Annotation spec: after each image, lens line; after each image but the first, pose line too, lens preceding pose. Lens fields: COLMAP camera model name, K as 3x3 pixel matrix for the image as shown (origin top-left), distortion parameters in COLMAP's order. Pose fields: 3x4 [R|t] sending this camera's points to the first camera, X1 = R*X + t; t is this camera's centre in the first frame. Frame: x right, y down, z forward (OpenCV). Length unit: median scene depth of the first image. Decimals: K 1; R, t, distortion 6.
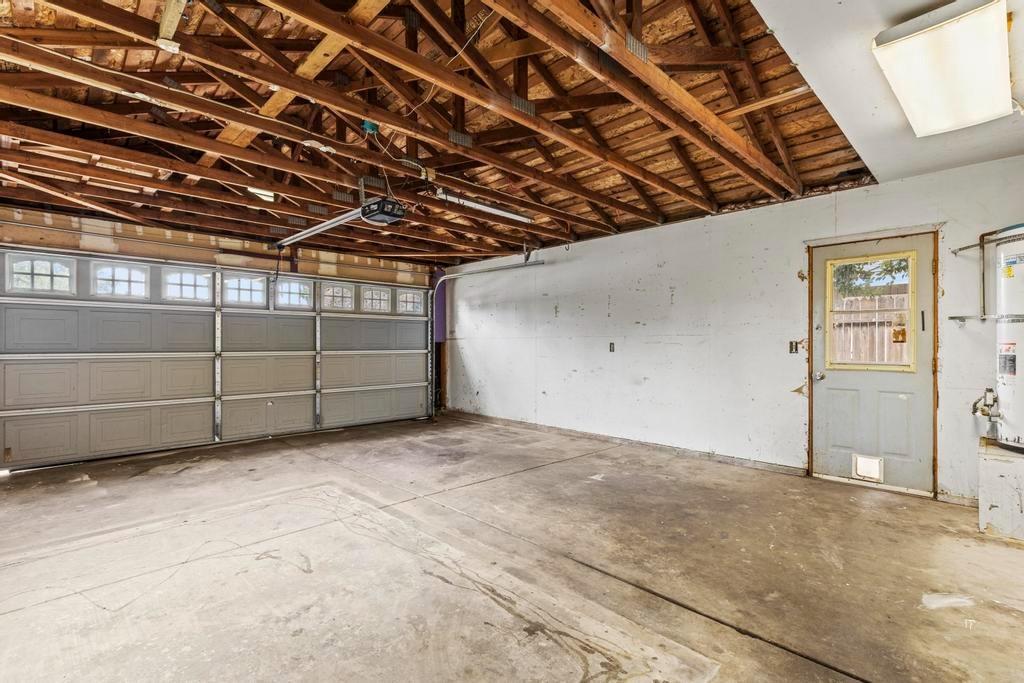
lens RADIAL K [[466.2, 0, 517.5], [0, 466.2, 342.6], [0, 0, 1]] dist [0.010549, -0.002727]
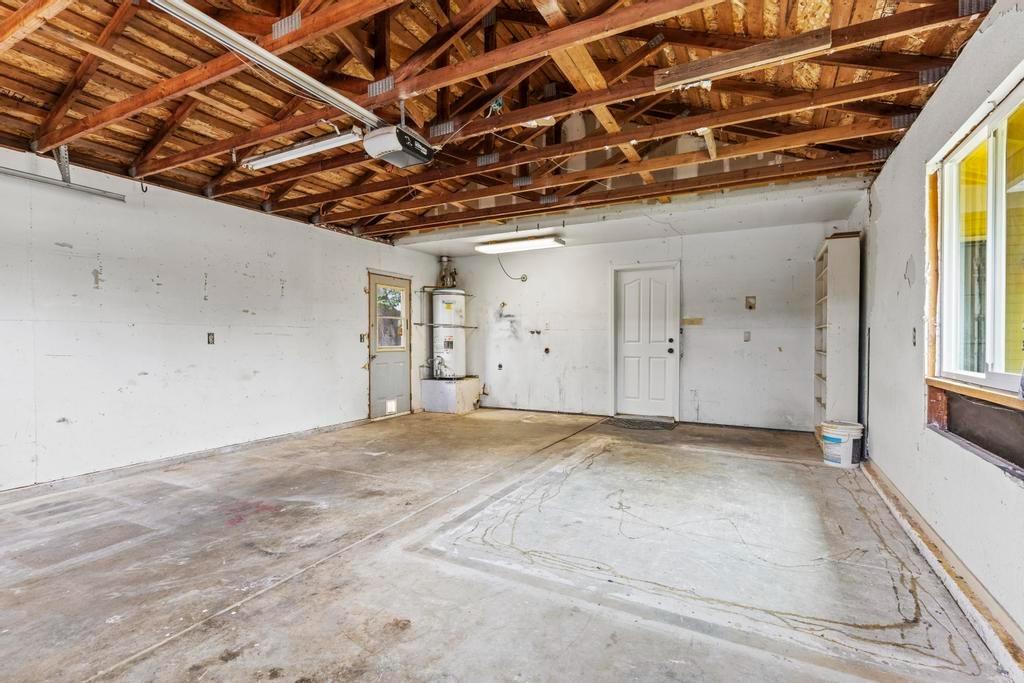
lens RADIAL K [[466.2, 0, 518.9], [0, 466.2, 342.0], [0, 0, 1]] dist [0.010549, -0.002727]
pose [[-0.296561, -0.005348, 0.954999, -1.194130], [-0.003672, 0.999983, 0.004460, 0.017392], [-0.955007, -0.002184, -0.296576, 1.197075]]
